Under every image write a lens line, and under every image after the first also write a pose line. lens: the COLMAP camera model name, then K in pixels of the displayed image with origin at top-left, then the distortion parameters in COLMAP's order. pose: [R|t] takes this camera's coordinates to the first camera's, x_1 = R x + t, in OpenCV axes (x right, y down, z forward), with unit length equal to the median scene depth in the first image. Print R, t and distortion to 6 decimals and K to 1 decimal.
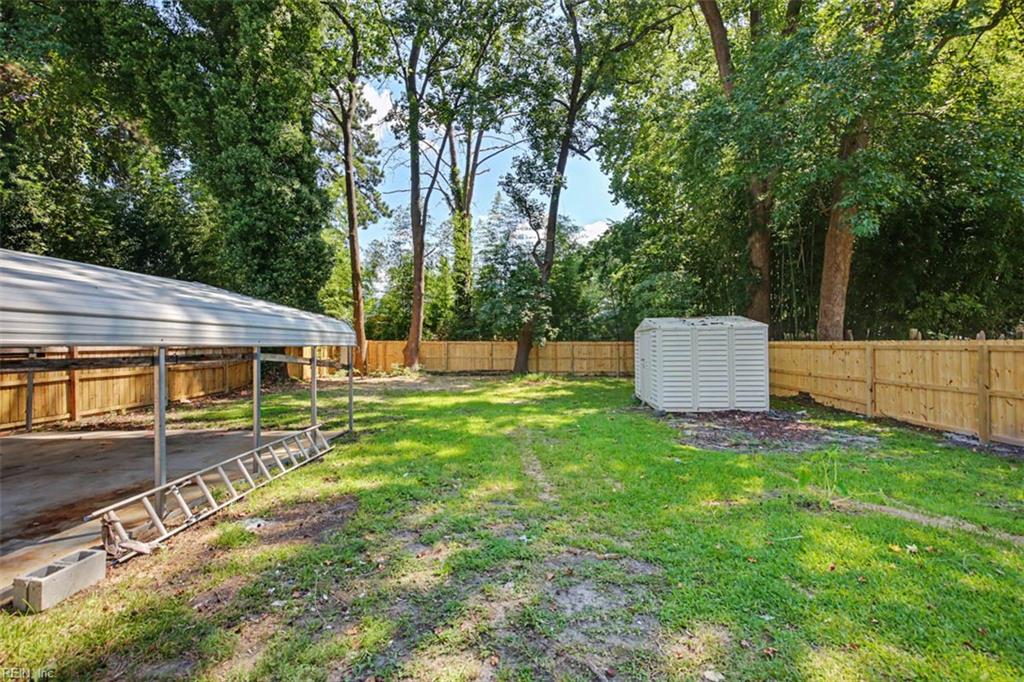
lens RADIAL K [[469.7, 0, 510.2], [0, 469.7, 338.6], [0, 0, 1]] dist [-0.002183, 0.000151]
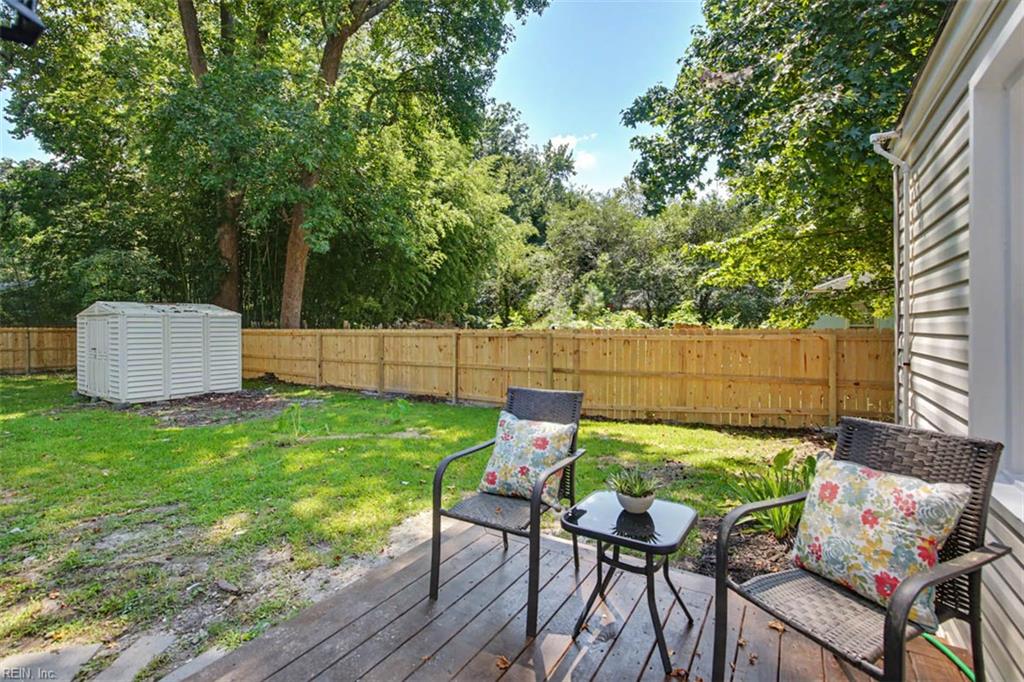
lens RADIAL K [[469.7, 0, 511.9], [0, 469.7, 332.0], [0, 0, 1]] dist [-0.002183, 0.000151]
pose [[0.499756, 0.002243, 0.866163, -0.103028], [-0.013294, 0.999899, 0.005080, -0.001215], [-0.866064, -0.014053, 0.499736, -0.126068]]
